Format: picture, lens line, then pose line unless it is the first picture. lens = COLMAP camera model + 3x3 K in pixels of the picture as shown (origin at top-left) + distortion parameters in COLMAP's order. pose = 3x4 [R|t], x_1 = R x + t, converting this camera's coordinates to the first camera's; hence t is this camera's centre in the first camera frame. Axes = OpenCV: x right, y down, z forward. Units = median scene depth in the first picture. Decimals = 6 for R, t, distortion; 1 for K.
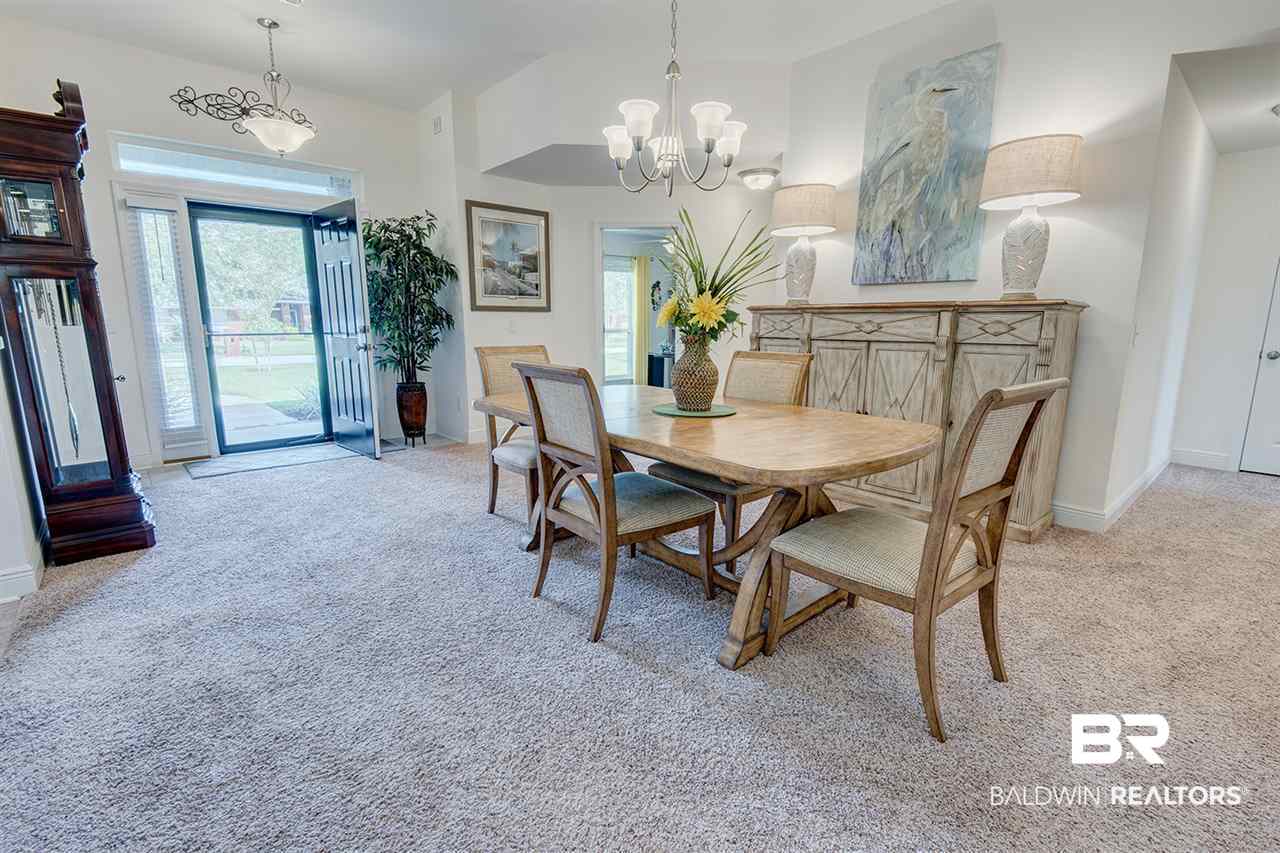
lens RADIAL K [[579.2, 0, 640.0], [0, 579.2, 426.5], [0, 0, 1]] dist [0.000610, -0.000317]
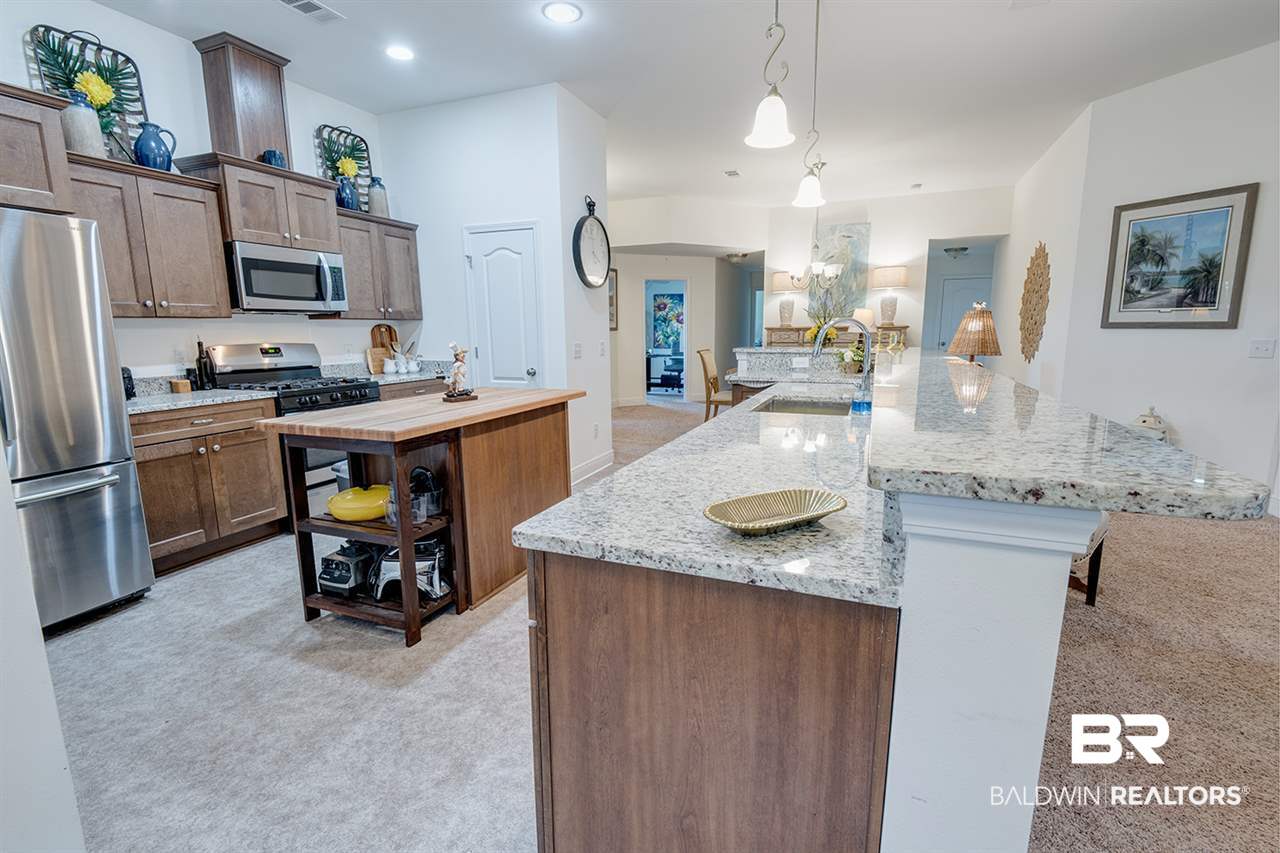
lens RADIAL K [[579.2, 0, 640.0], [0, 579.2, 426.5], [0, 0, 1]] dist [0.000610, -0.000317]
pose [[0.906782, -0.078992, 0.414135, -1.234623], [0.083452, 0.996485, 0.007344, 0.099875], [-0.413259, 0.027901, 0.910186, -0.748308]]
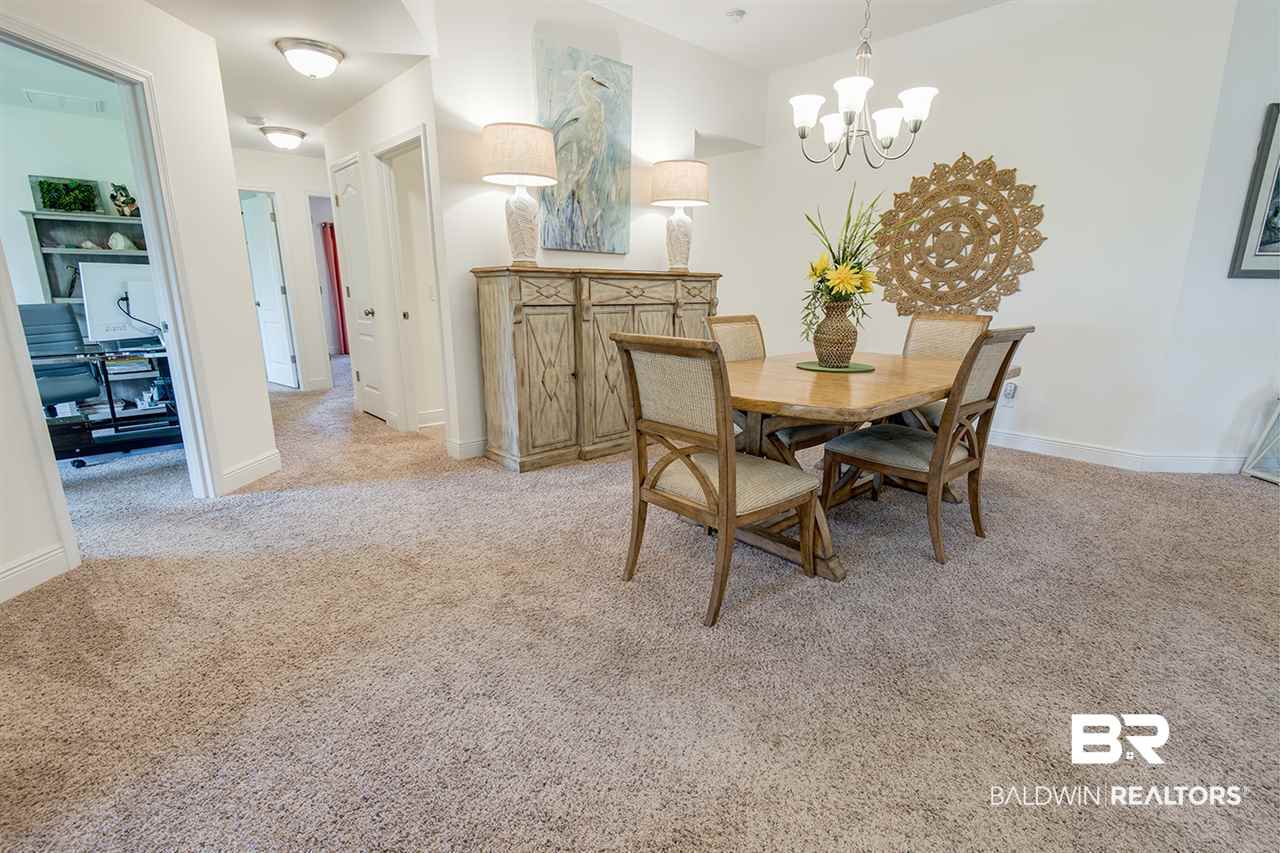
lens RADIAL K [[579.2, 0, 640.0], [0, 579.2, 426.5], [0, 0, 1]] dist [0.000610, -0.000317]
pose [[-0.002892, -0.236748, 0.971567, -0.727389], [0.169603, 0.957379, 0.233796, -0.175671], [-0.985508, 0.165457, 0.037385, 0.951708]]
